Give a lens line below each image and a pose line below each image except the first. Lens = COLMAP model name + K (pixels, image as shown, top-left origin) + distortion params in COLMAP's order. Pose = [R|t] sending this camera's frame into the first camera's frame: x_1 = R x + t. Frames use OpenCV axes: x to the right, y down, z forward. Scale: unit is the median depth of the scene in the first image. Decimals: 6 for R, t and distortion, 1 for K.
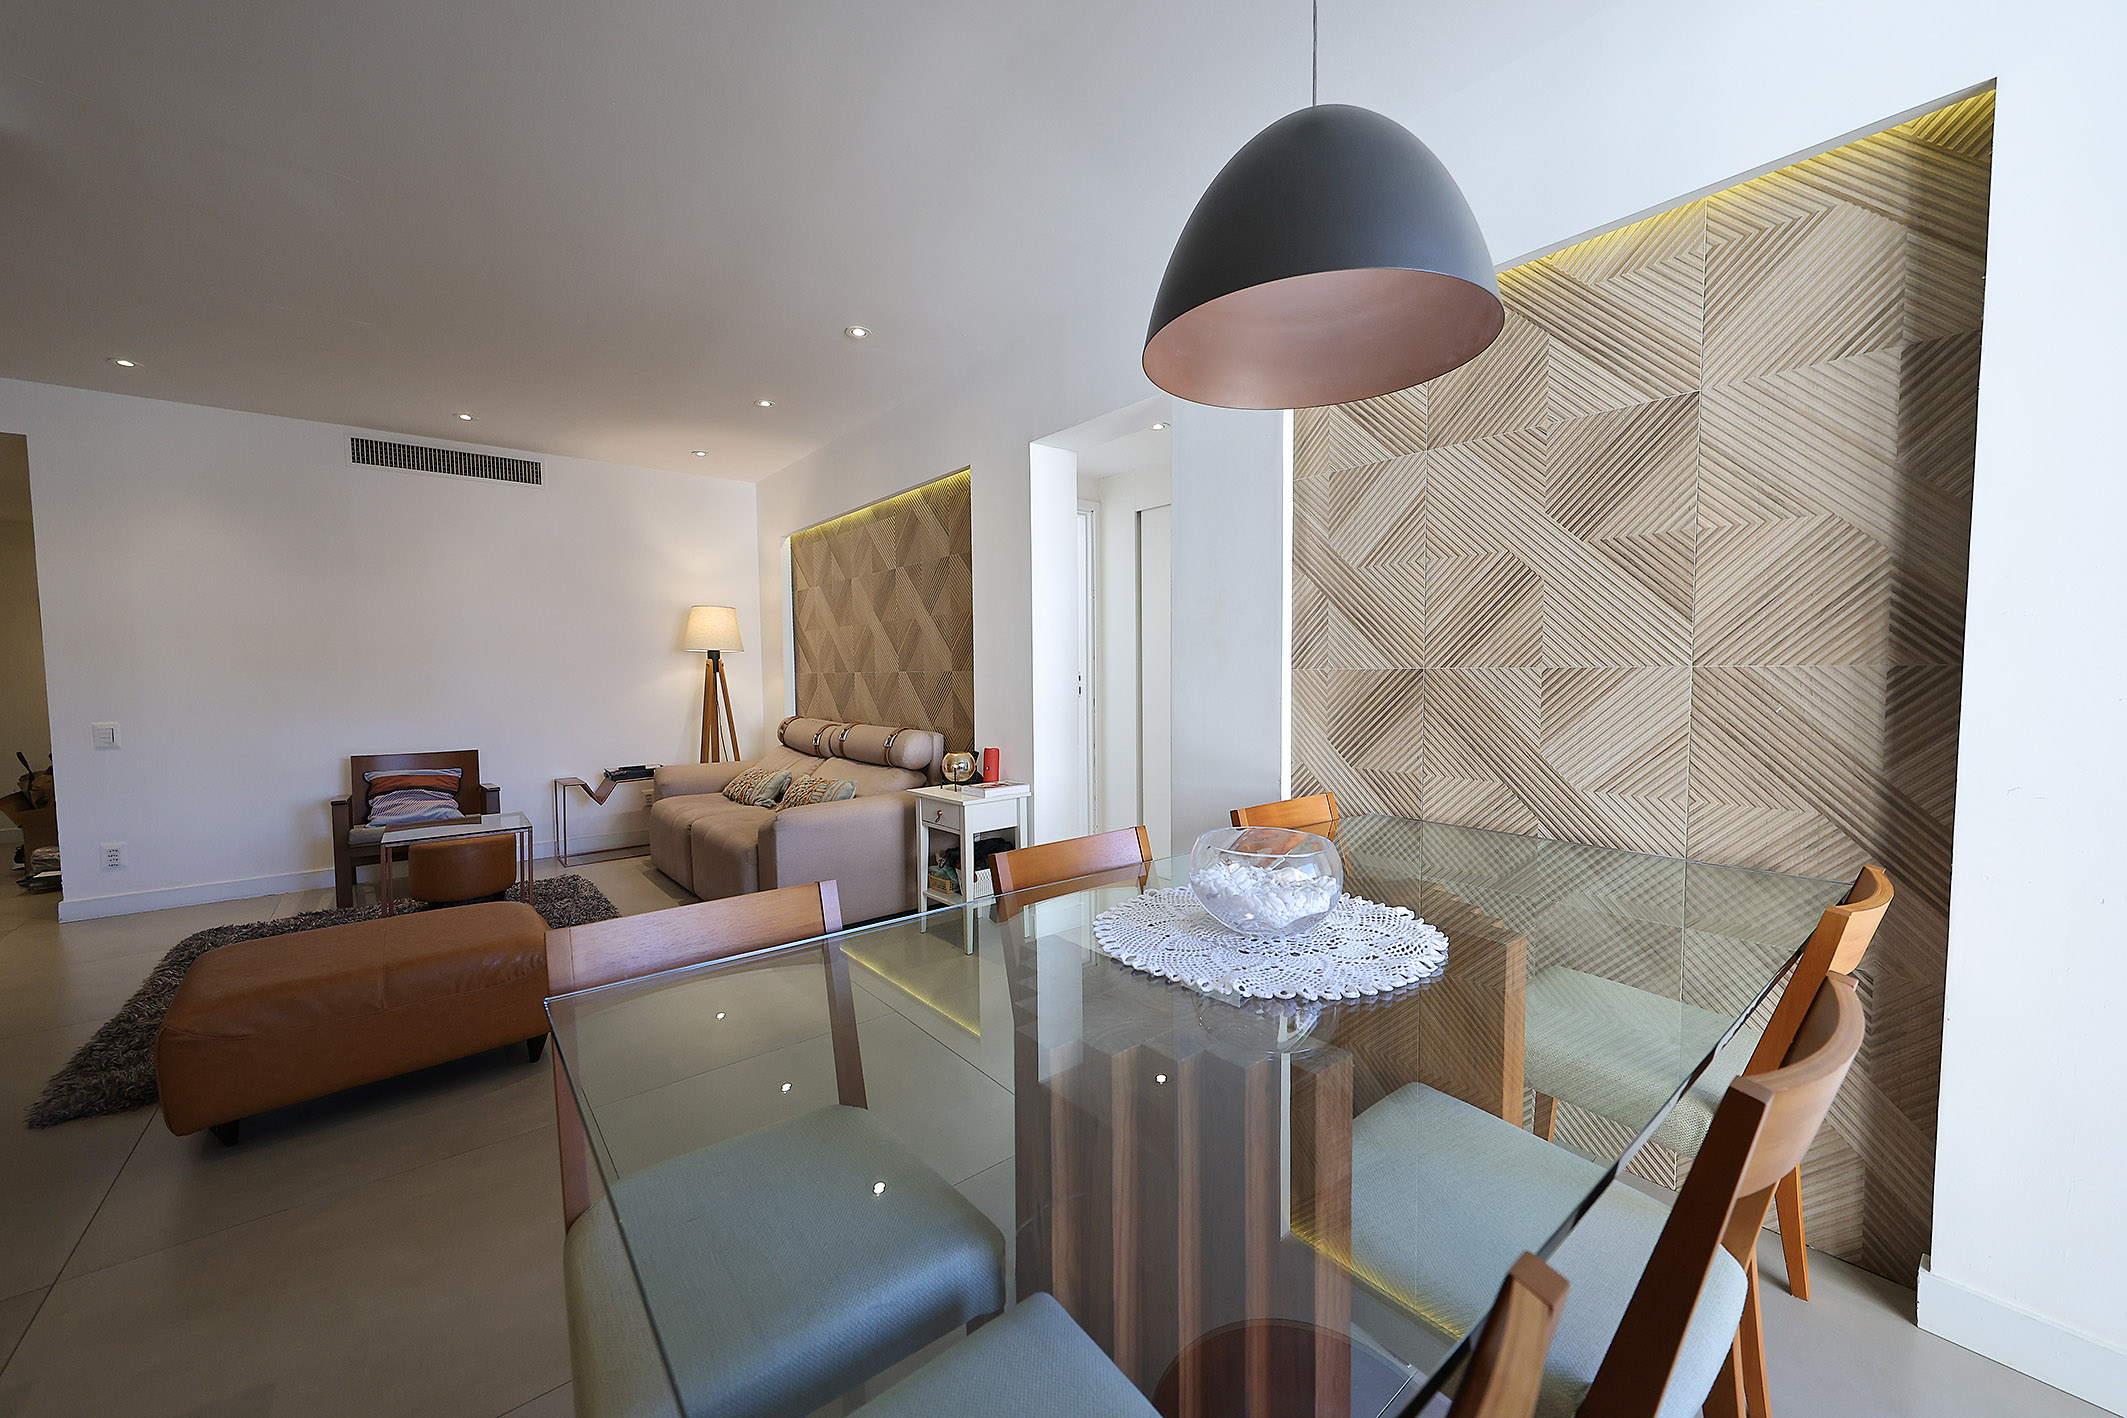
lens RADIAL K [[788.7, 0, 1073.5], [0, 788.7, 710.5], [0, 0, 1]] dist [0.000261, 0.000177]
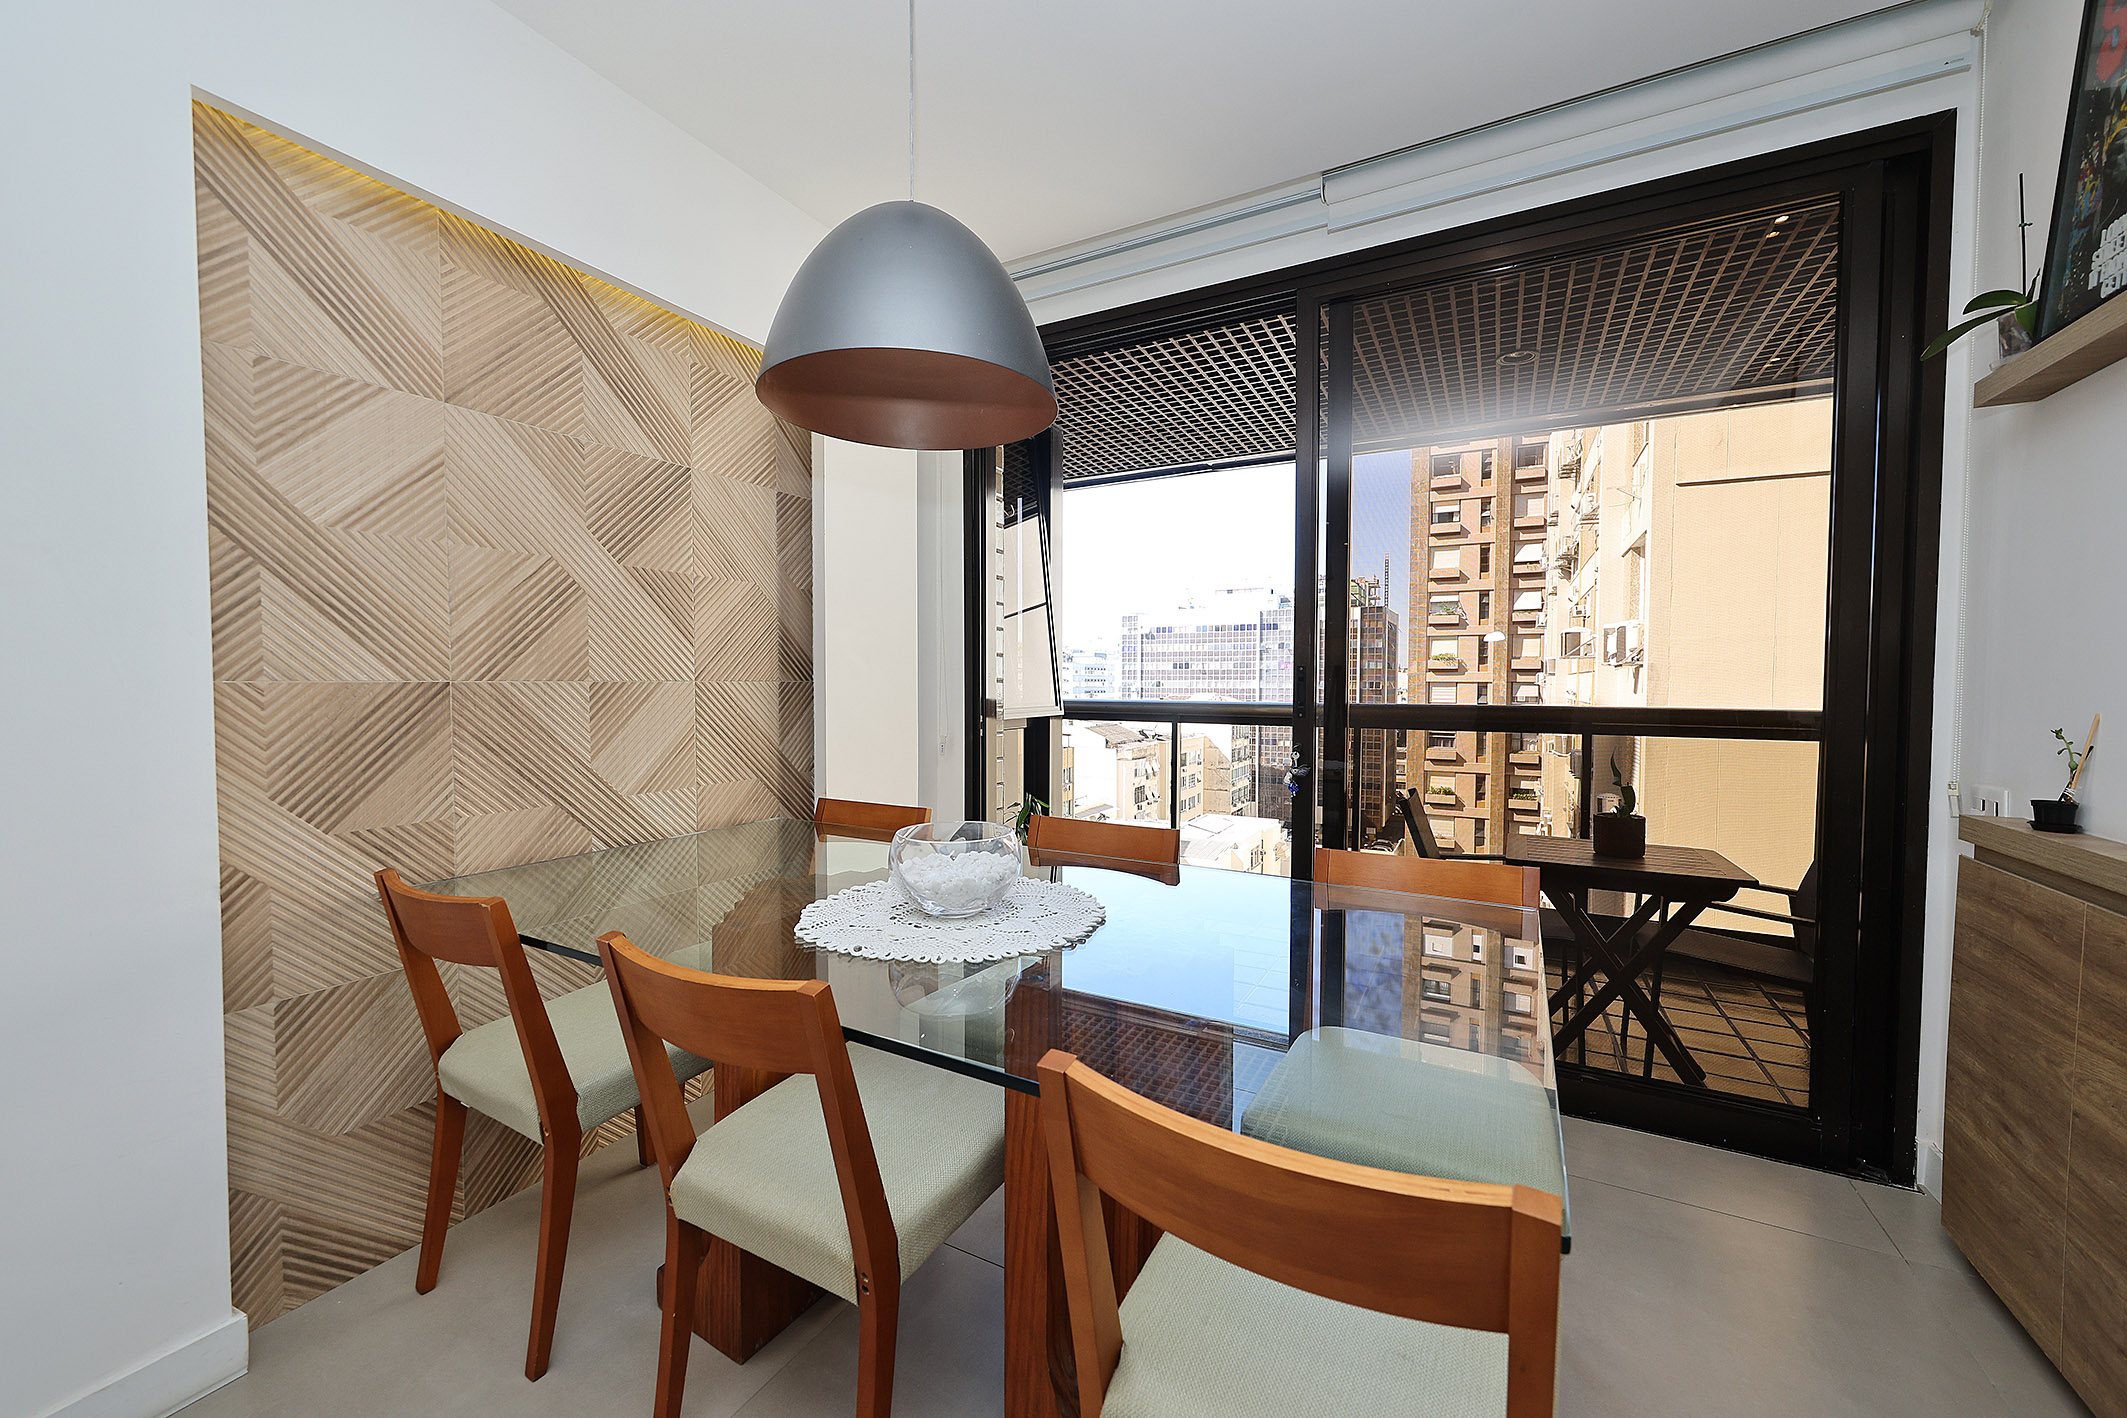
lens RADIAL K [[788.7, 0, 1073.5], [0, 788.7, 710.5], [0, 0, 1]] dist [0.000261, 0.000177]
pose [[-0.374873, -0.022354, 0.926806, -0.252892], [0.053830, 0.997498, 0.045832, -0.013798], [-0.925512, 0.067071, -0.372732, 0.362260]]
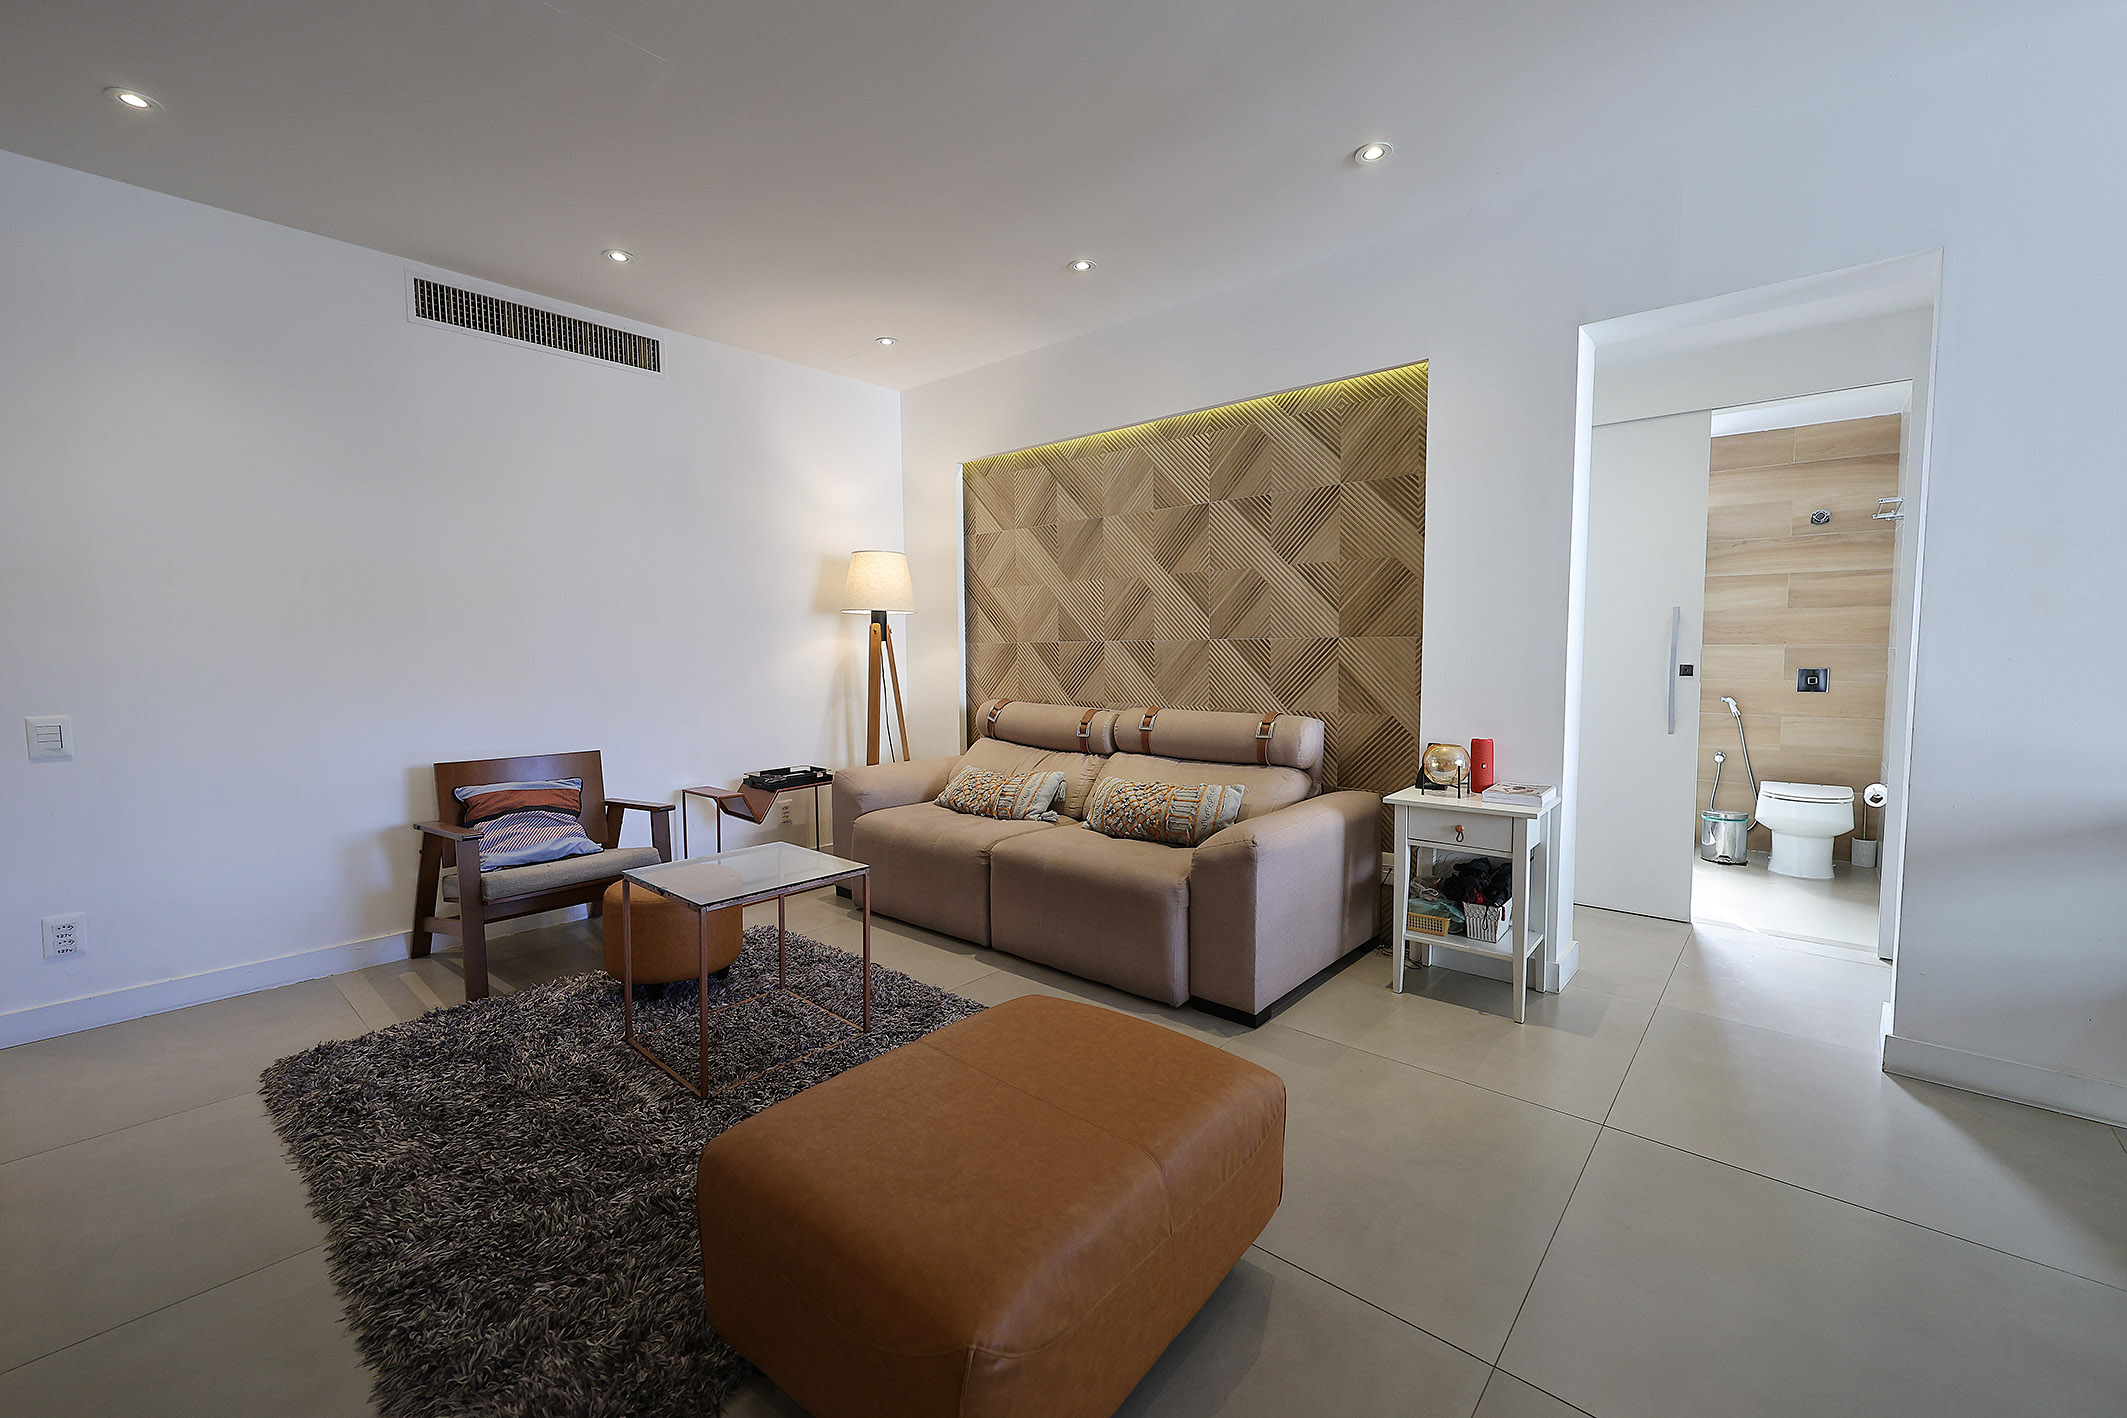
lens RADIAL K [[856.3, 0, 1072.6], [0, 856.3, 707.8], [0, 0, 1]] dist [0.000689, -0.000122]
pose [[0.987988, -0.008454, 0.154298, -0.493886], [0.005752, 0.999822, 0.017948, 0.001560], [-0.154422, -0.016844, 0.987861, 0.208827]]
